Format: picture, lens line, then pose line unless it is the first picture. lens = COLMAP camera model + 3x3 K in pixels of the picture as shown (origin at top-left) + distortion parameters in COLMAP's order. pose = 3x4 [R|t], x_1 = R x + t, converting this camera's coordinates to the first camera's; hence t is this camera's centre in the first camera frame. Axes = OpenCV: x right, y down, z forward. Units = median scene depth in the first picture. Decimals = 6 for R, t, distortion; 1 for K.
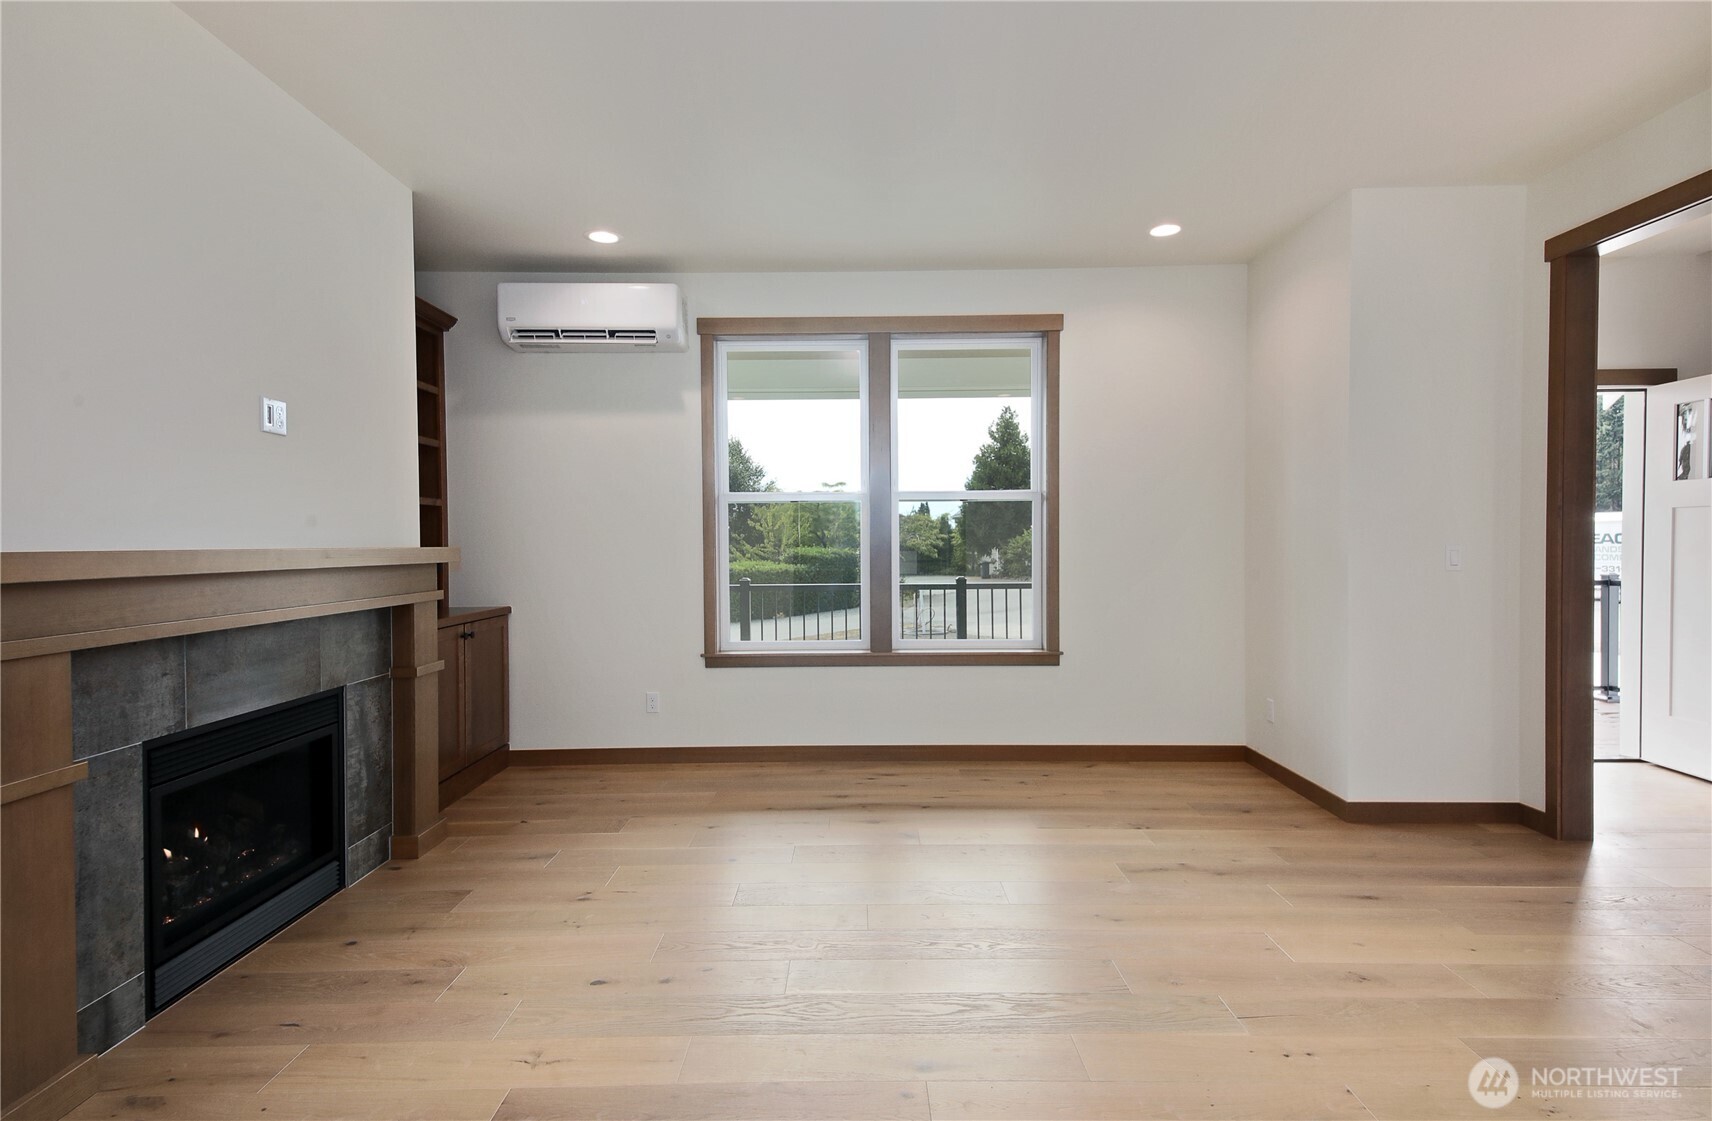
lens RADIAL K [[863.5, 0, 869.9], [0, 863.5, 552.9], [0, 0, 1]] dist [0.008811, -0.001260]
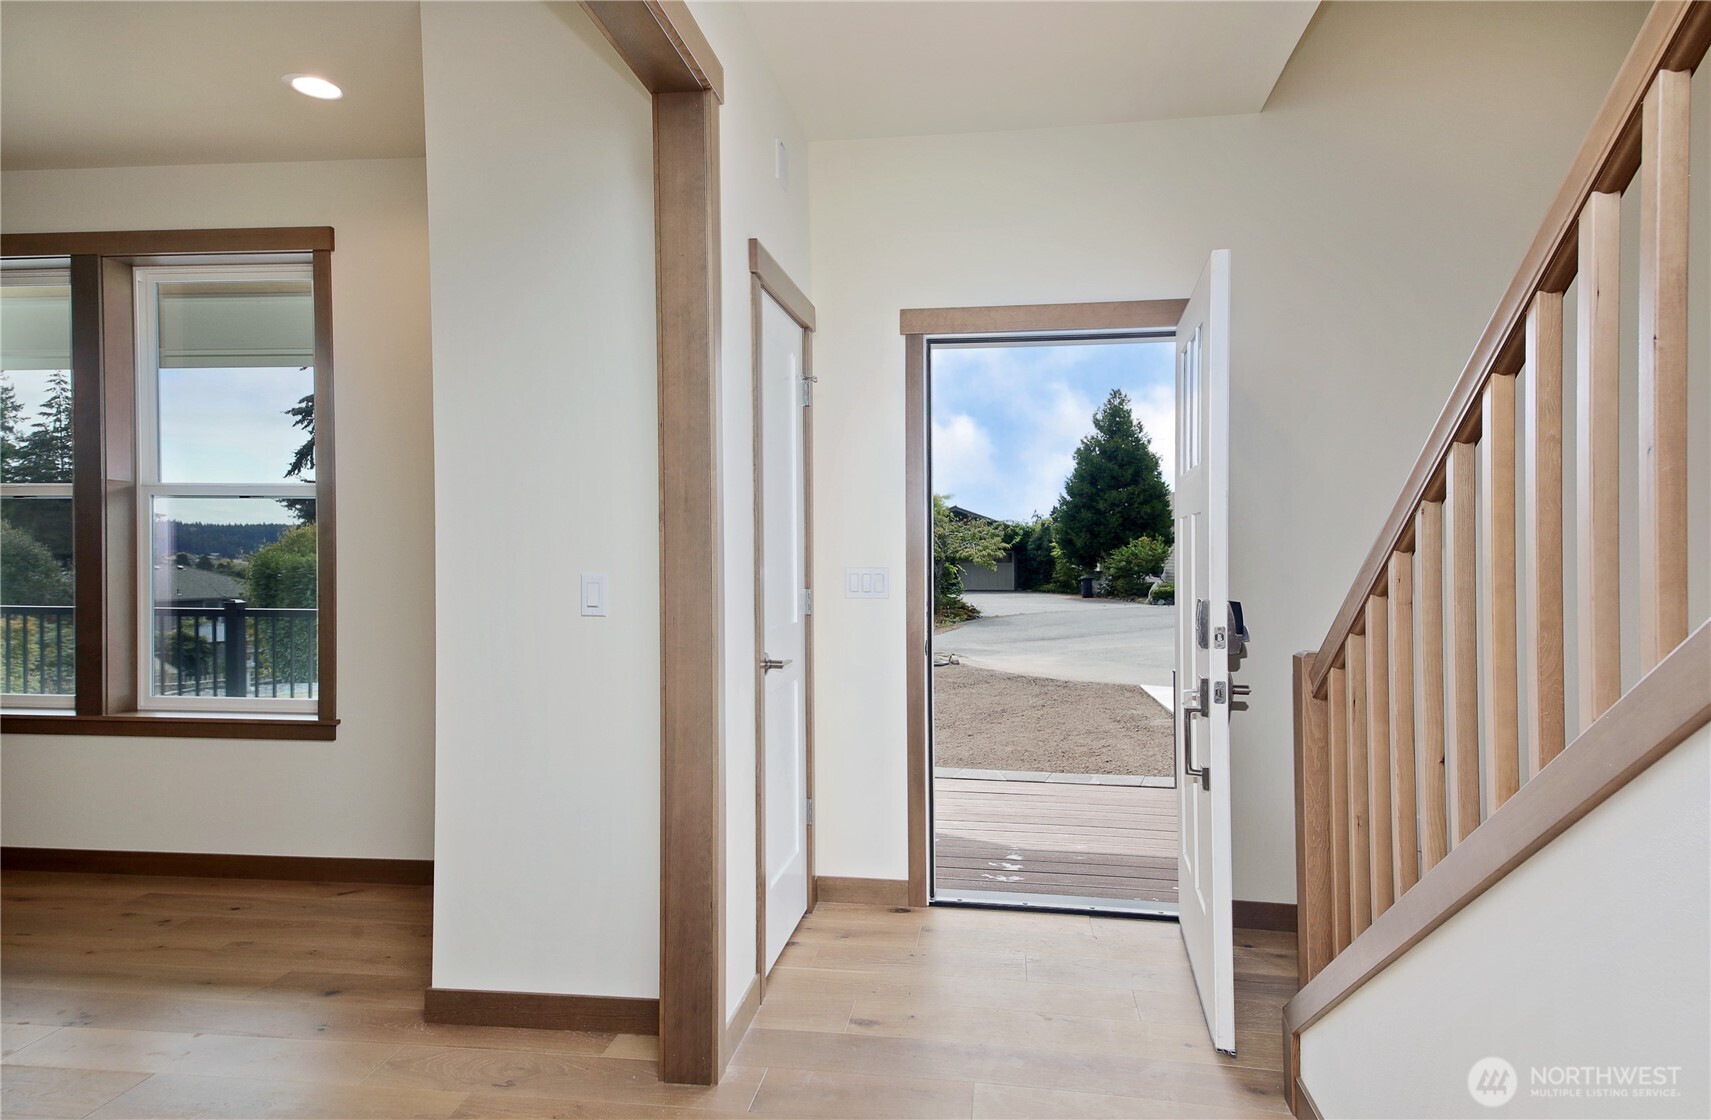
lens RADIAL K [[997.6, 0, 844.1], [0, 997.6, 553.4], [0, 0, 1]] dist [0.054353, -0.002057]
pose [[0.987797, 0.014293, -0.155090, 1.105857], [-0.015837, 0.999837, -0.008721, -0.024825], [0.154940, 0.011071, 0.987862, 0.406117]]
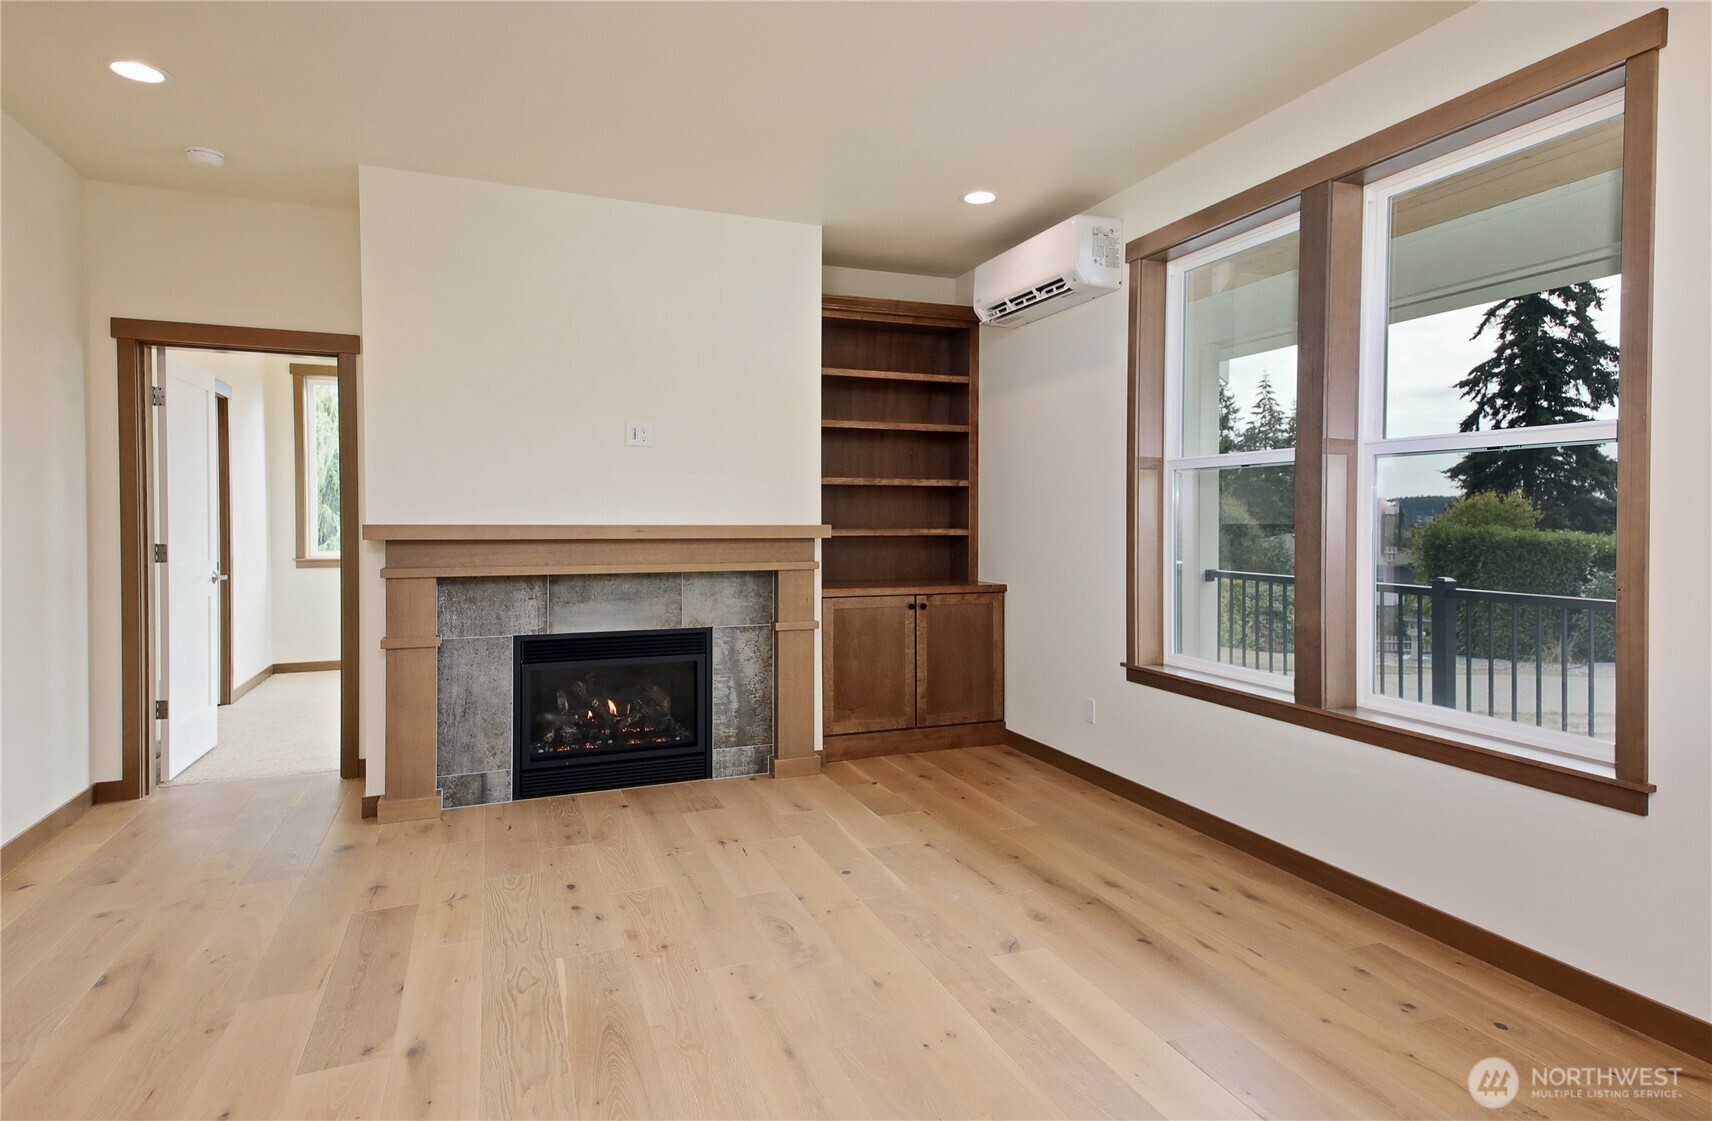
lens RADIAL K [[930.1, 0, 868.6], [0, 930.1, 533.0], [0, 0, 1]] dist [0.067543, -0.026367]
pose [[0.359209, 0.025497, -0.932909, 0.790682], [-0.017799, 0.999632, 0.020467, -0.024901], [0.933087, 0.009253, 0.359531, 0.682399]]
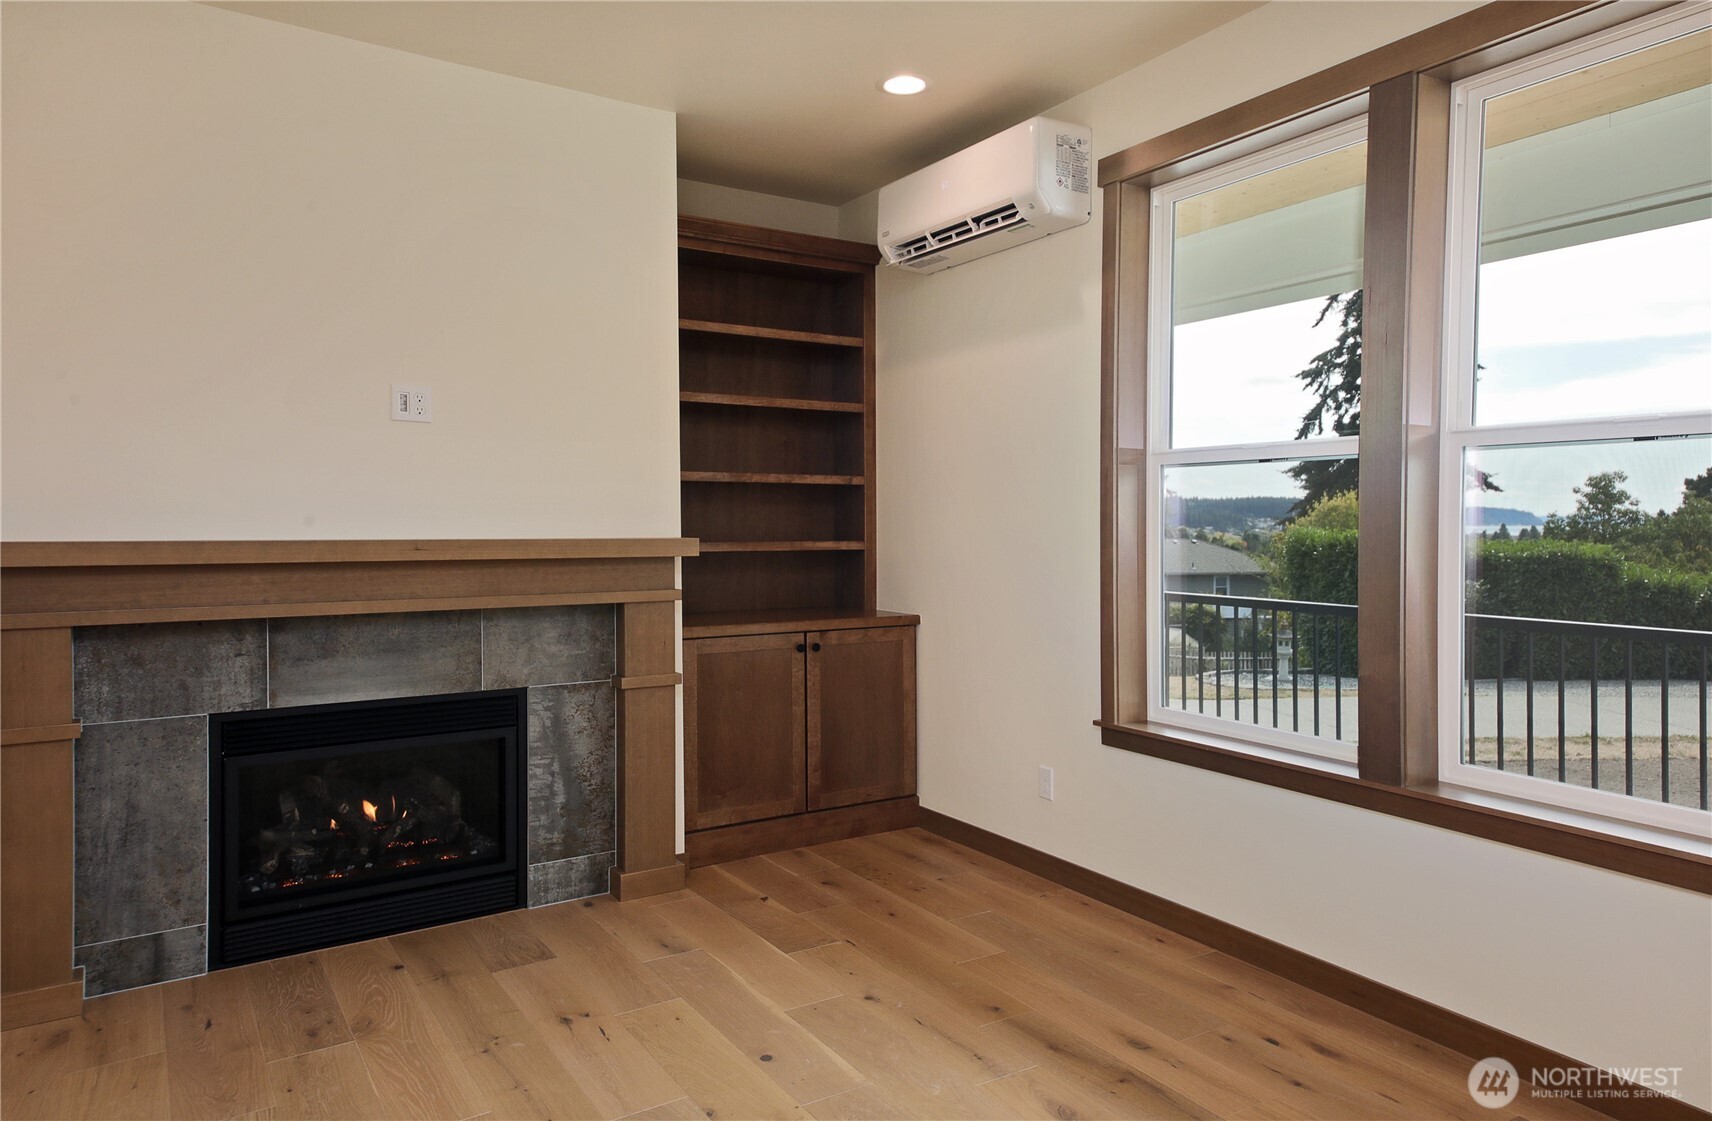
lens RADIAL K [[1104.4, 0, 842.4], [0, 1104.4, 555.2], [0, 0, 1]] dist [0.102221, -0.020074]
pose [[0.516842, 0.035785, -0.855332, 0.557791], [-0.016808, 0.999358, 0.031654, -0.029862], [0.855916, -0.001984, 0.517112, 0.650869]]
